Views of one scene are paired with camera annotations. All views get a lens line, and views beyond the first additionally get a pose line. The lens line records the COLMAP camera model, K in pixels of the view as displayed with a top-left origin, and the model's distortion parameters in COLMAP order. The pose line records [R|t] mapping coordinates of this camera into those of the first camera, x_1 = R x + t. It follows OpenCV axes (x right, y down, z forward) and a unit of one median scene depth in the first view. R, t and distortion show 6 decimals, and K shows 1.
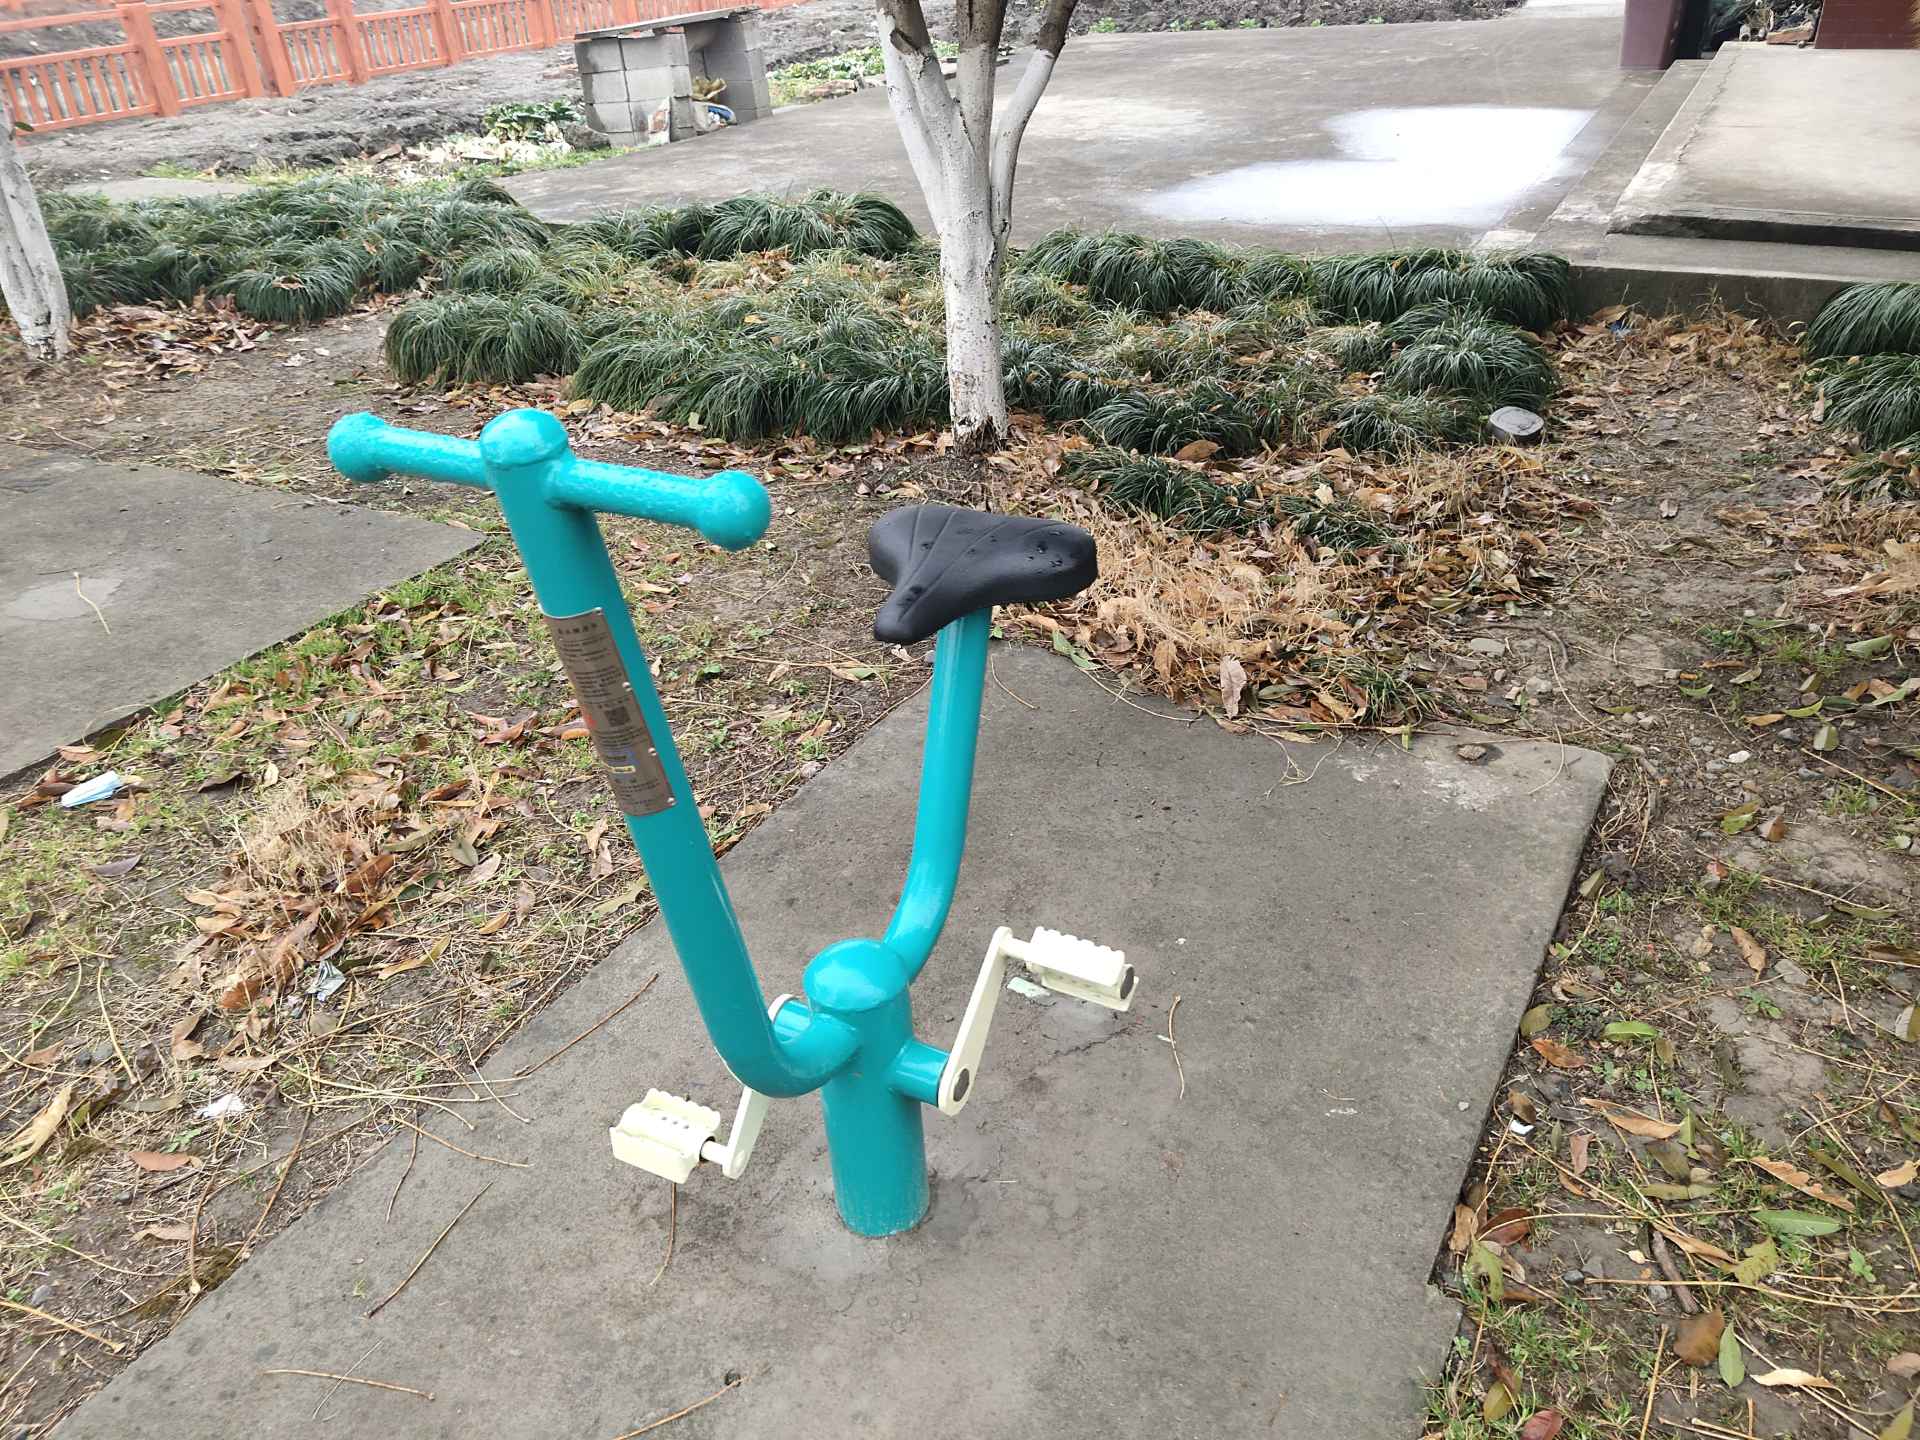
lens RADIAL K [[1416.7, 0, 956.2], [0, 1416.7, 715.4], [0, 0, 1]] dist [0.052328, -0.045991]
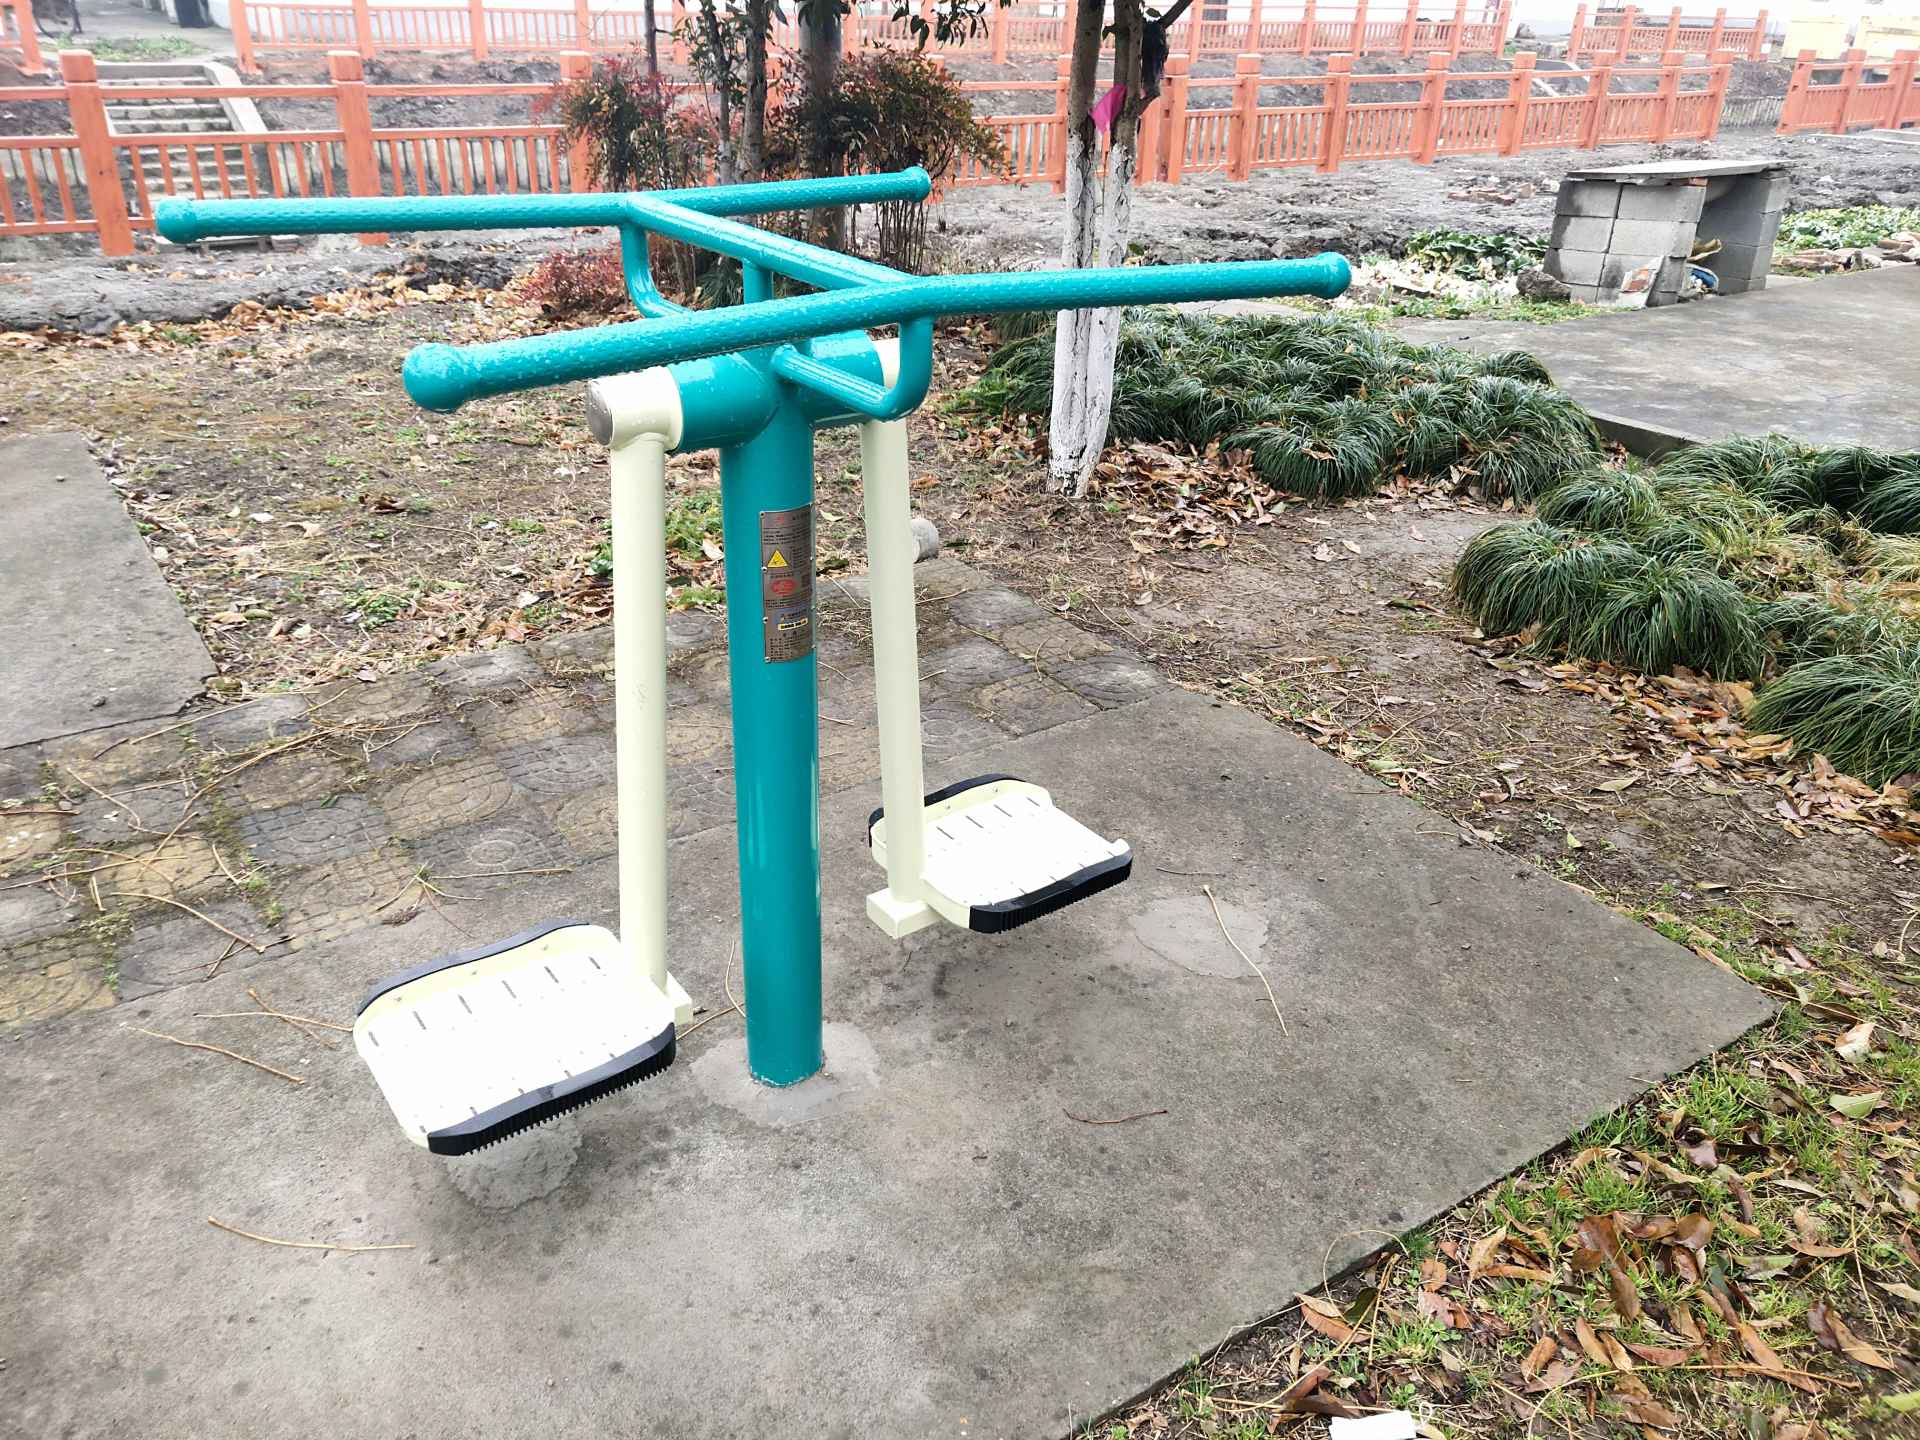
lens RADIAL K [[1416.7, 0, 956.2], [0, 1416.7, 715.4], [0, 0, 1]] dist [0.052328, -0.045991]
pose [[0.881231, 0.278510, -0.381922, -0.281753], [-0.297504, 0.954671, 0.009728, -0.092552], [0.367320, 0.105051, 0.924143, 0.146352]]
